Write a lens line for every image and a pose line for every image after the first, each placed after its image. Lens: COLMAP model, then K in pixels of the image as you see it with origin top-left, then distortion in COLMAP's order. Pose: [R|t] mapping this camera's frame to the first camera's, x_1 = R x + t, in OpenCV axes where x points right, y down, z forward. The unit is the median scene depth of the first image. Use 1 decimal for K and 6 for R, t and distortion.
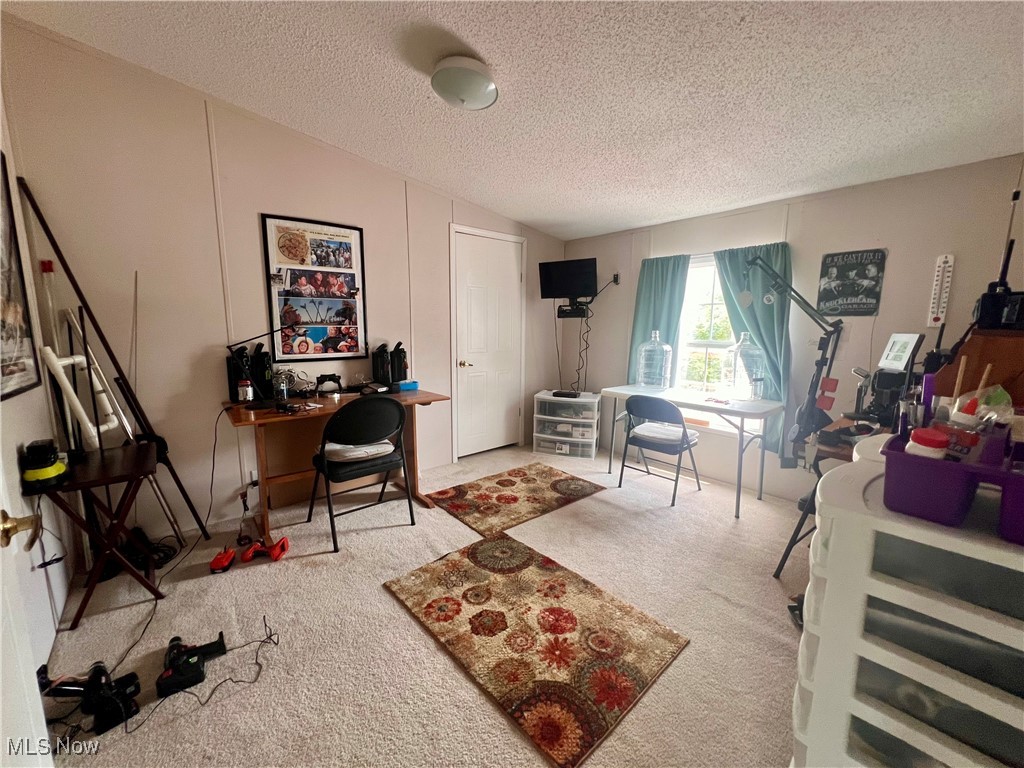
lens RADIAL K [[413.5, 0, 512.4], [0, 413.5, 377.4], [0, 0, 1]] dist [0.000679, 0.000023]
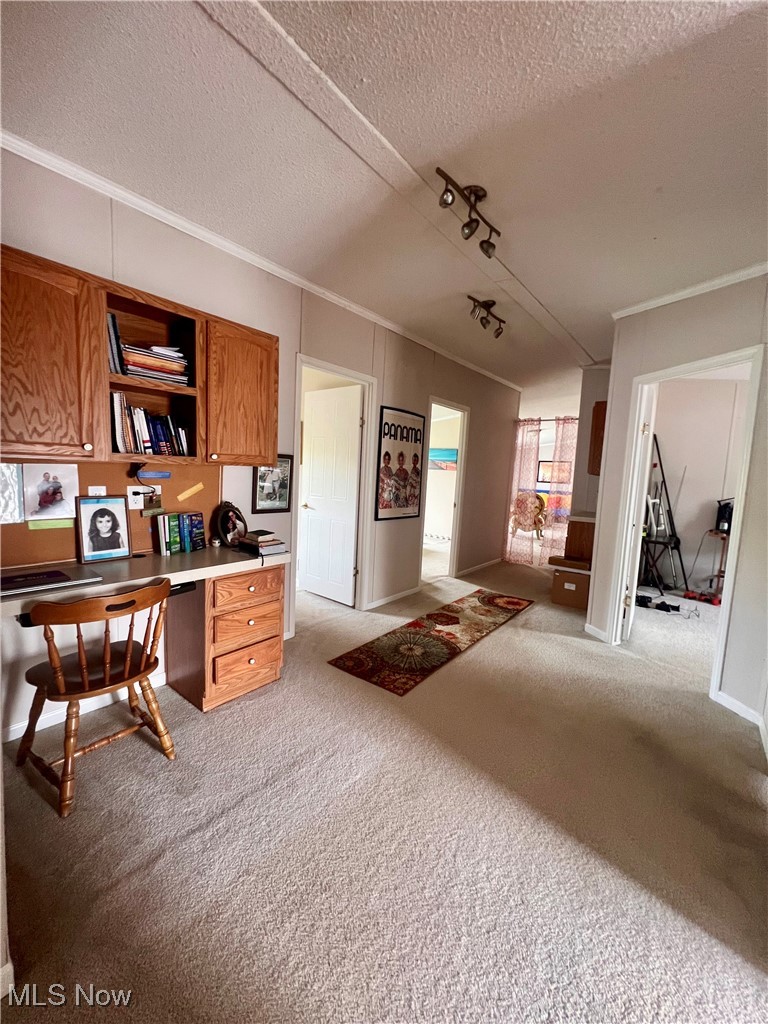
lens RADIAL K [[413.5, 0, 385.1], [0, 413.5, 512.0], [0, 0, 1]] dist [0.000679, 0.000023]
pose [[0.183042, 0.094139, -0.978587, 1.120252], [-0.191219, 0.979803, 0.058489, 0.190566], [0.964329, 0.176418, 0.197347, -1.081131]]
